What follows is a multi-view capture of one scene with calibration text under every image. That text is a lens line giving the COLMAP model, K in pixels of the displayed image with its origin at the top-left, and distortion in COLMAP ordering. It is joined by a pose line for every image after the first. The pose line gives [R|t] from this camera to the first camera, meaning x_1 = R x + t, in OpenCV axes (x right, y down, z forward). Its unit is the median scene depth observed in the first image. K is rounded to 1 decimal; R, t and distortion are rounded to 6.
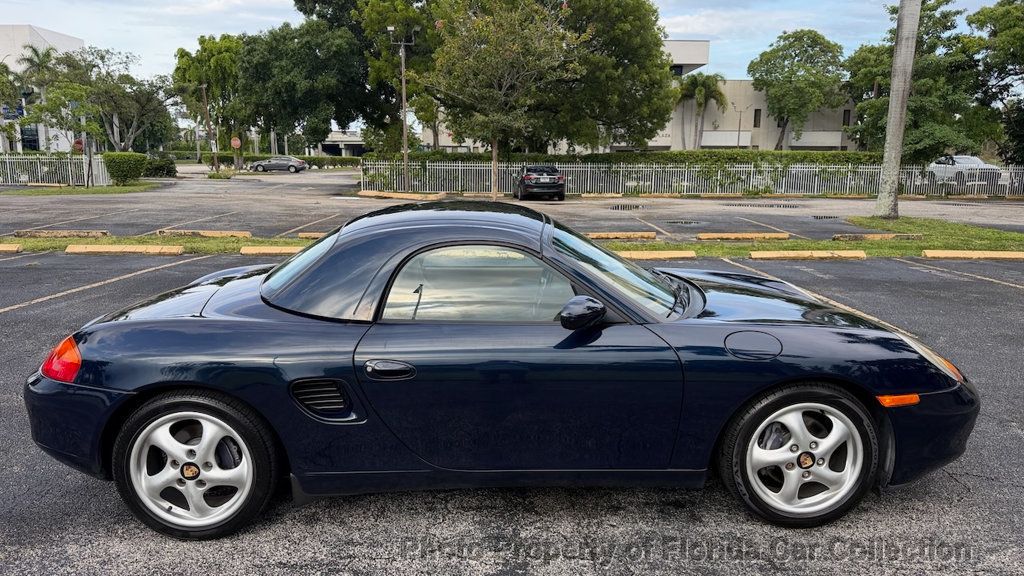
lens RADIAL K [[726.6, 0, 512.0], [0, 726.6, 288.0], [0, 0, 1]] dist [0.060783, -0.083008]
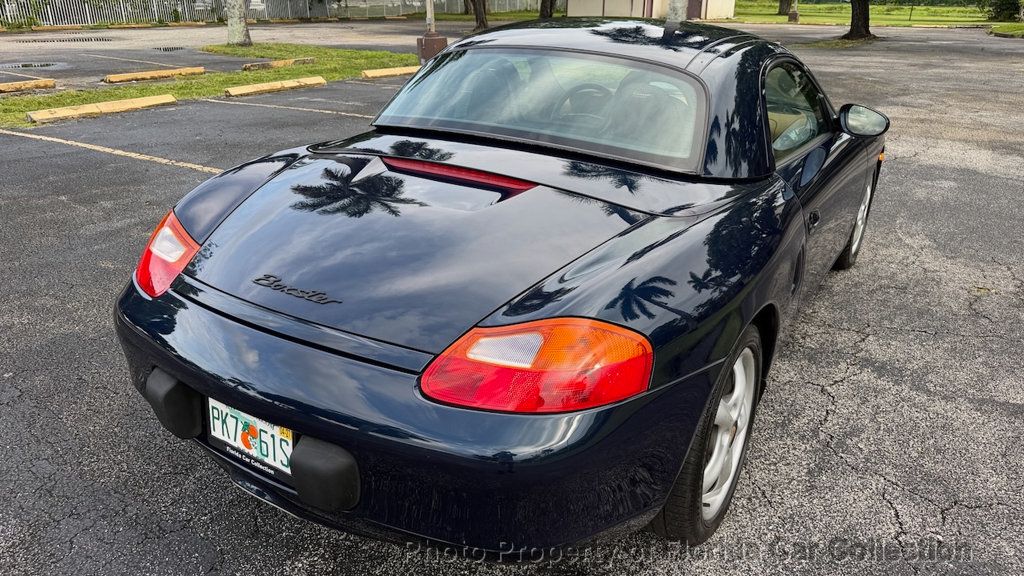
lens RADIAL K [[733.5, 0, 509.9], [0, 733.5, 295.3], [0, 0, 1]] dist [0.005036, -0.007808]
pose [[0.547565, -0.320746, 0.772849, -0.261119], [0.139416, 0.945677, 0.293697, -0.026081], [-0.825067, -0.053071, 0.562536, 0.198571]]
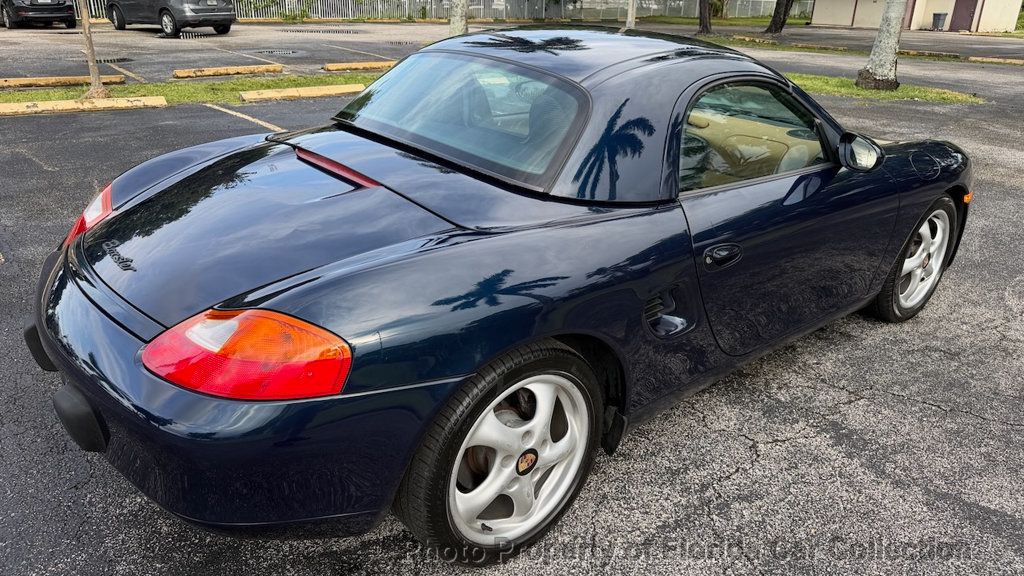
lens RADIAL K [[726.6, 0, 512.0], [0, 726.6, 288.0], [0, 0, 1]] dist [0.060783, -0.083008]
pose [[0.782226, -0.222155, 0.582040, -0.199999], [0.087270, 0.964122, 0.250704, -0.017344], [-0.616852, -0.145313, 0.773549, 0.130315]]
